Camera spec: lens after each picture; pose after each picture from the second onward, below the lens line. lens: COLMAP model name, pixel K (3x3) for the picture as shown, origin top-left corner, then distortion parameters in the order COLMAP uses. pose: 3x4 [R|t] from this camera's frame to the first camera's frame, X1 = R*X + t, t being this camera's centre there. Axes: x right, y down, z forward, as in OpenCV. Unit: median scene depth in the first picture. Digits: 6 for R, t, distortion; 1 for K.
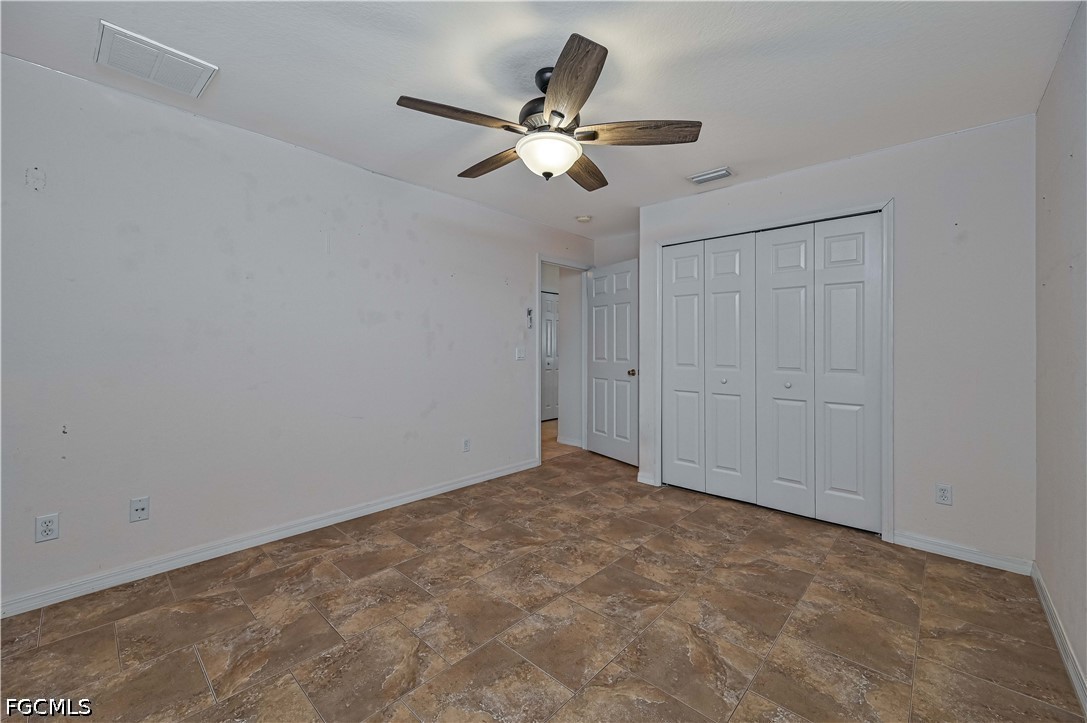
lens RADIAL K [[431.9, 0, 545.1], [0, 431.9, 352.6], [0, 0, 1]] dist [-0.011090, -0.000904]
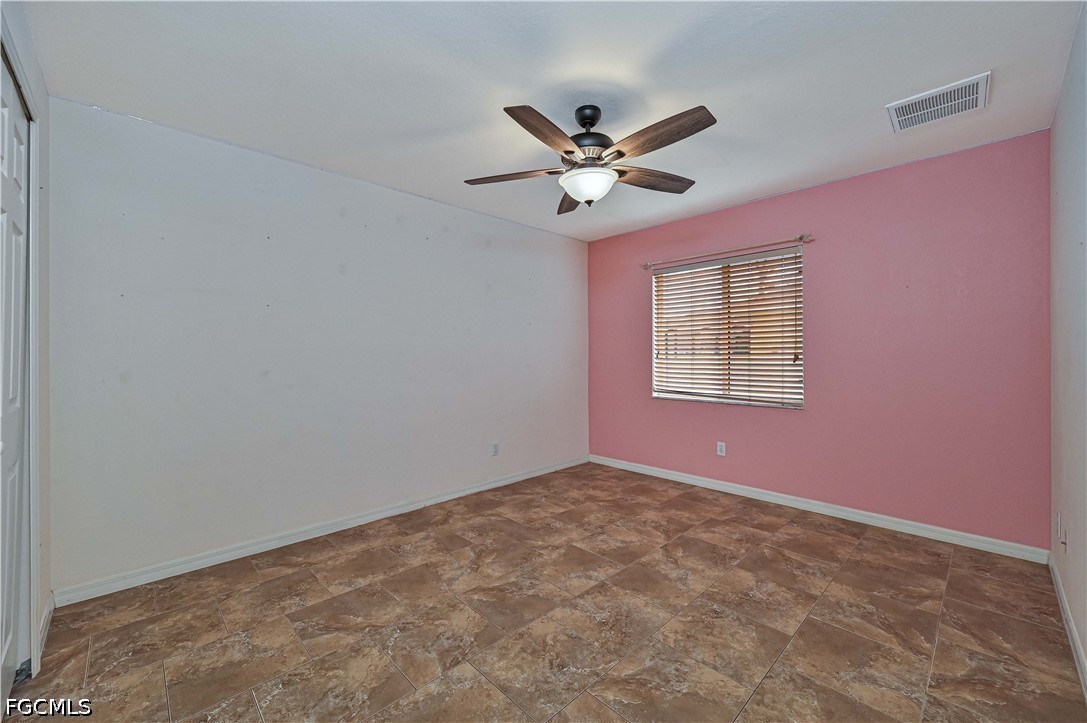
lens RADIAL K [[431.9, 0, 542.4], [0, 431.9, 355.0], [0, 0, 1]] dist [-0.011090, -0.000904]
pose [[-0.997867, 0.001354, 0.065268, 0.050963], [0.002163, 0.999922, 0.012327, -0.025335], [-0.065247, 0.012442, -0.997792, 2.047404]]
